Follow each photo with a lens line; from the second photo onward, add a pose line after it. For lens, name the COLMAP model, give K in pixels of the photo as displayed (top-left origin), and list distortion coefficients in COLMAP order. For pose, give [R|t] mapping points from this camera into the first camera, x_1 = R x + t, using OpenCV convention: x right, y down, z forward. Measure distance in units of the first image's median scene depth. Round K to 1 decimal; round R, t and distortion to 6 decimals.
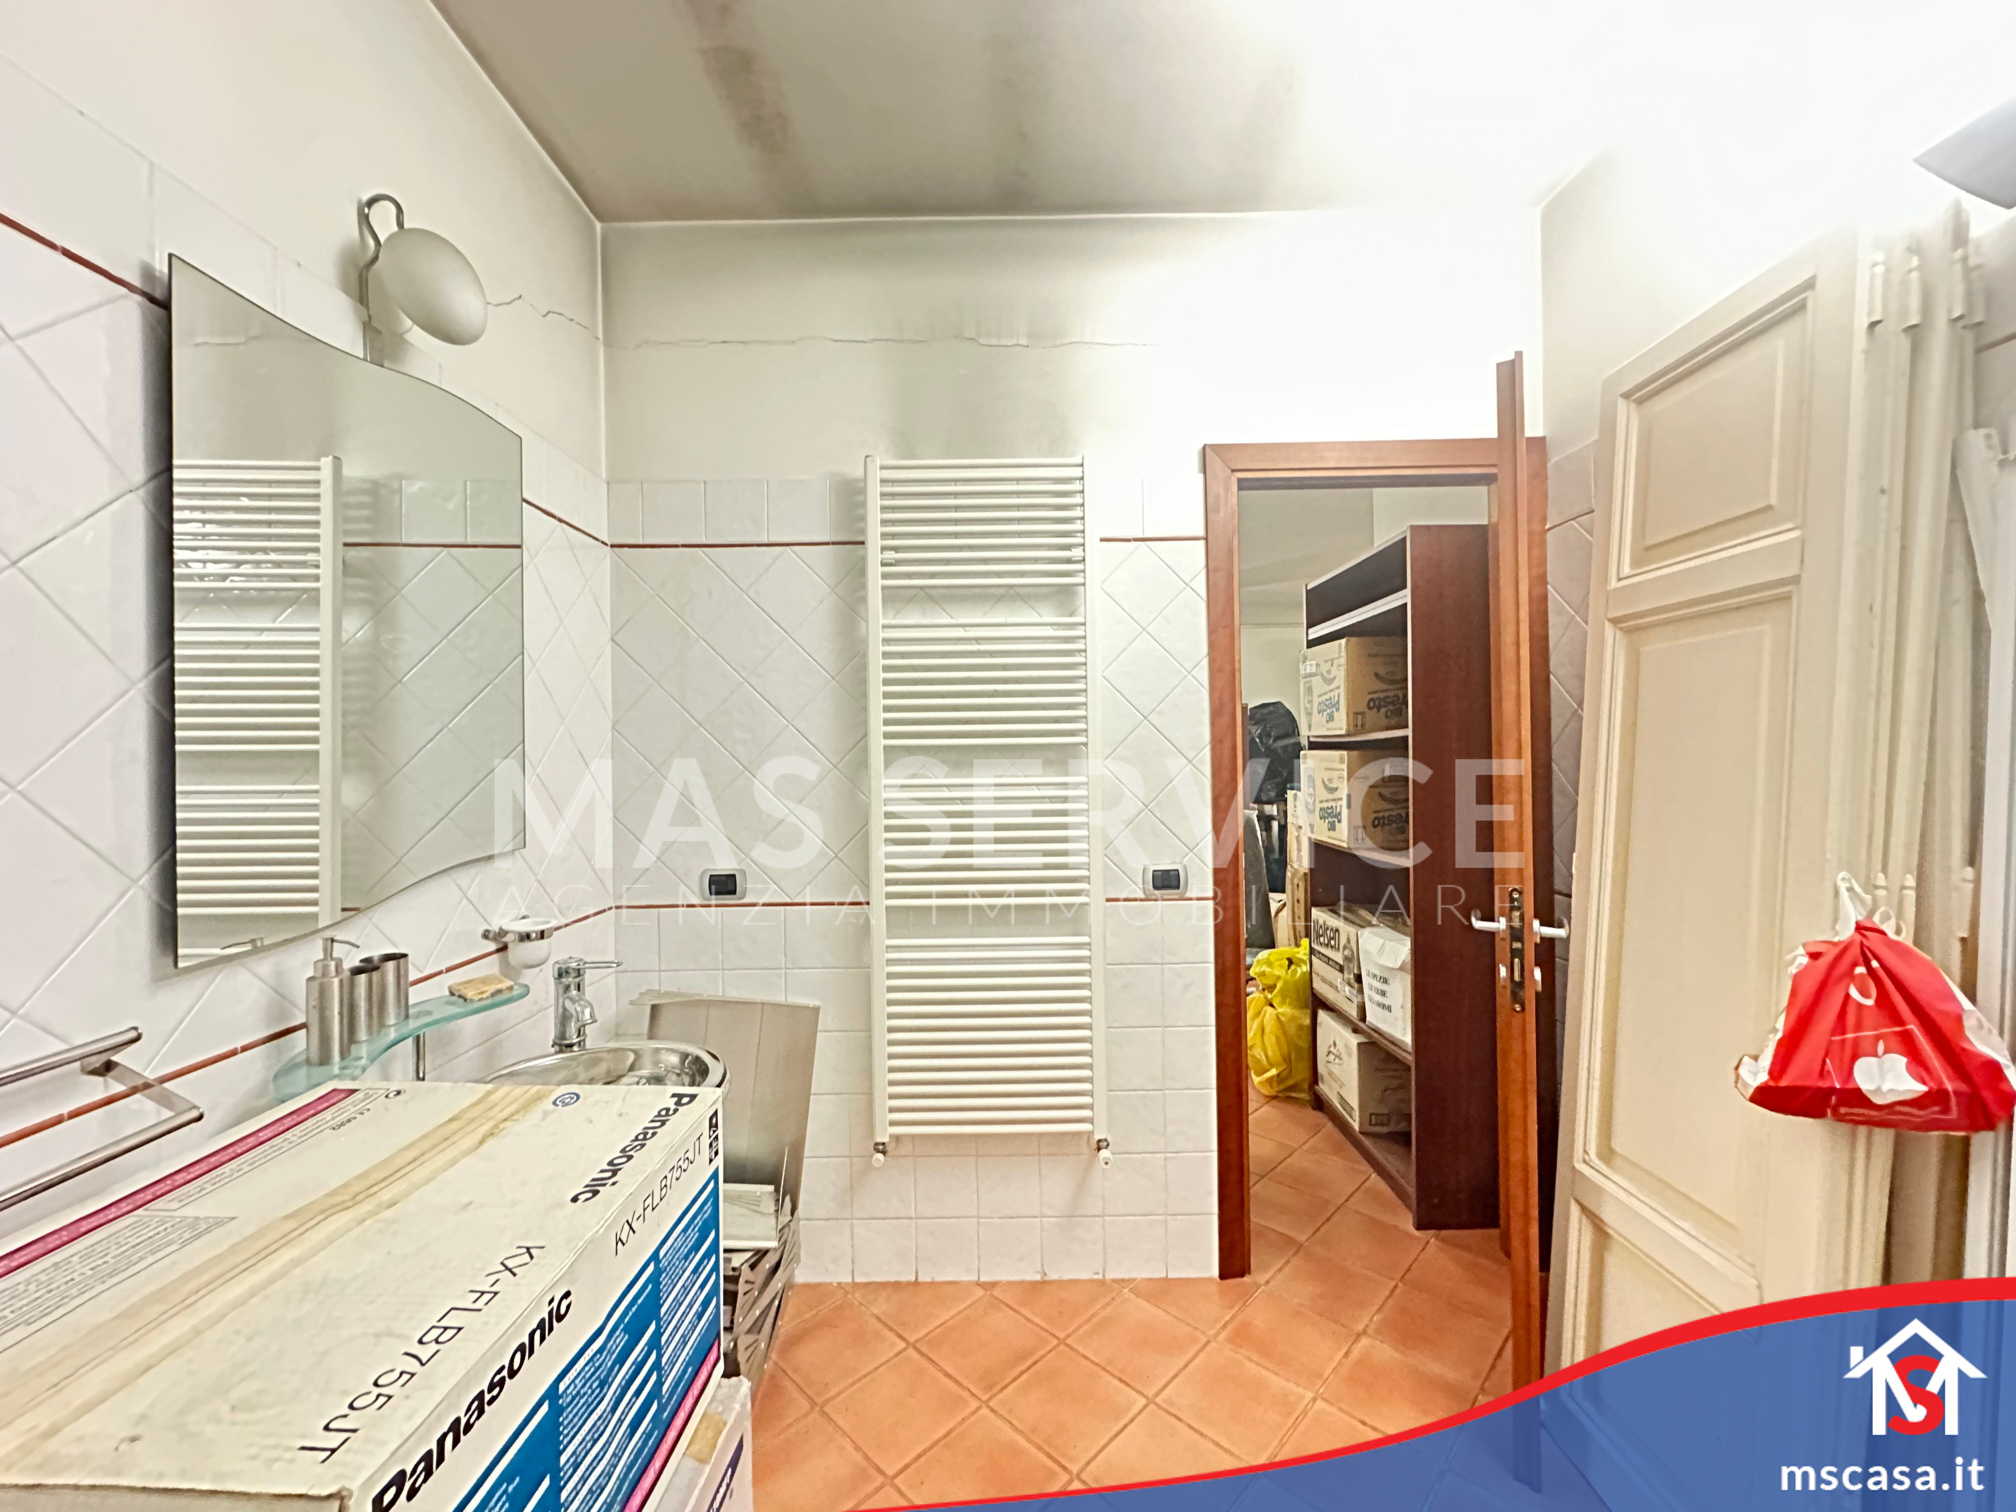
lens RADIAL K [[806.3, 0, 1022.8], [0, 806.3, 751.4], [0, 0, 1]] dist [-0.004919, 0.000350]
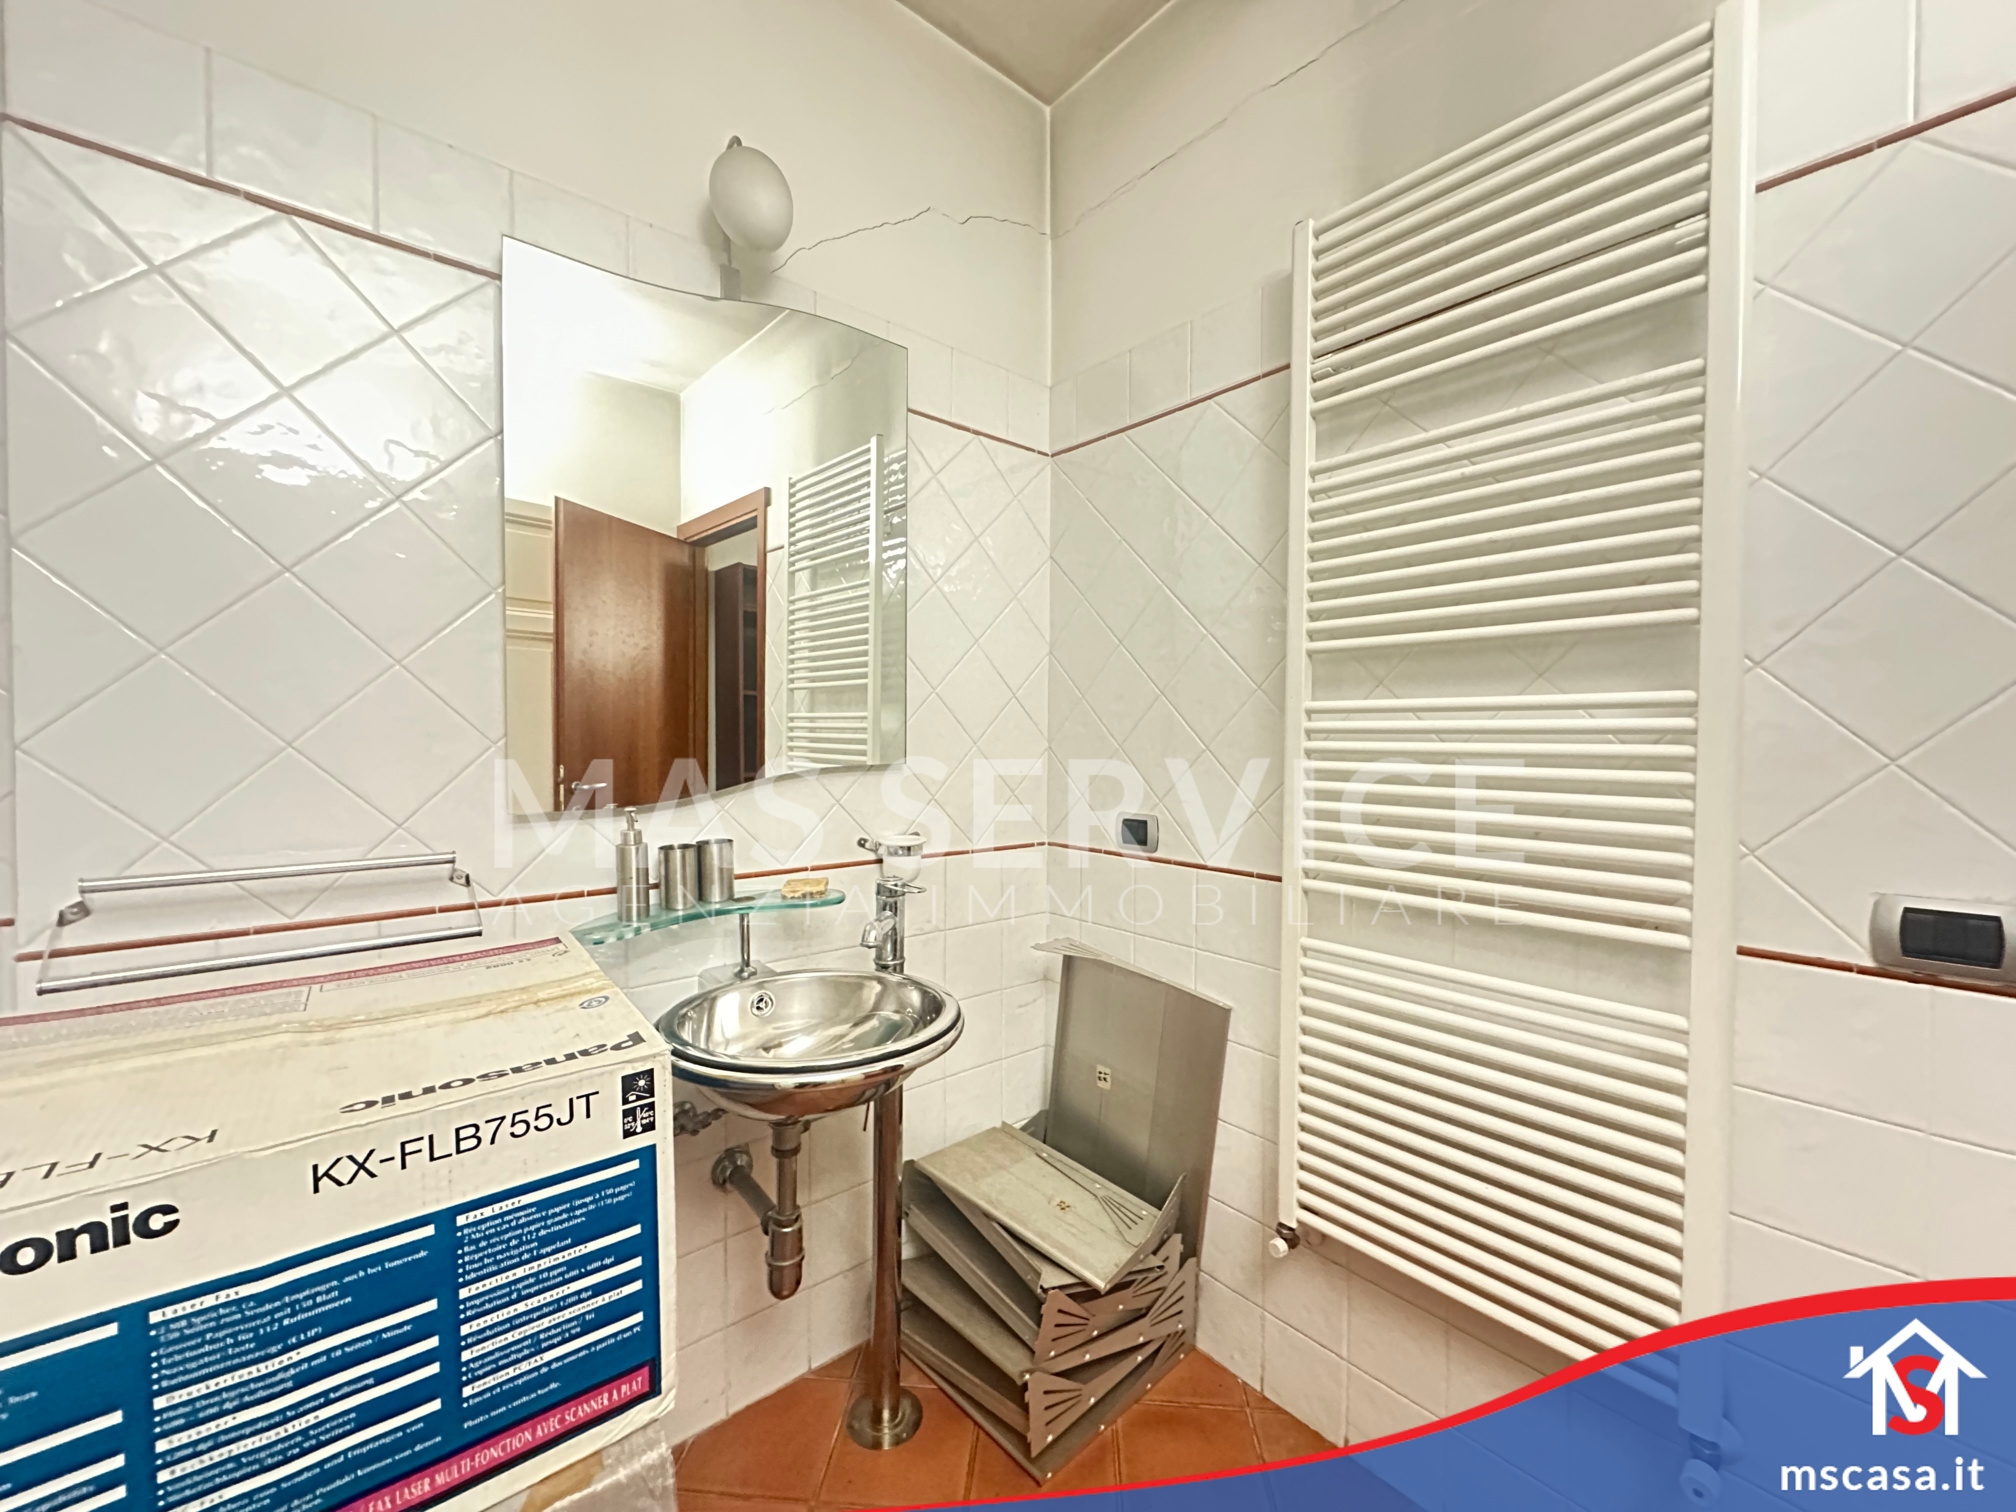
lens RADIAL K [[806.3, 0, 1010.1], [0, 806.3, 756.1], [0, 0, 1]] dist [-0.004919, 0.000350]
pose [[0.633428, 0.033828, -0.773062, 0.193253], [-0.009977, 0.999318, 0.035554, 0.059755], [0.773738, -0.014808, 0.633333, 0.381585]]
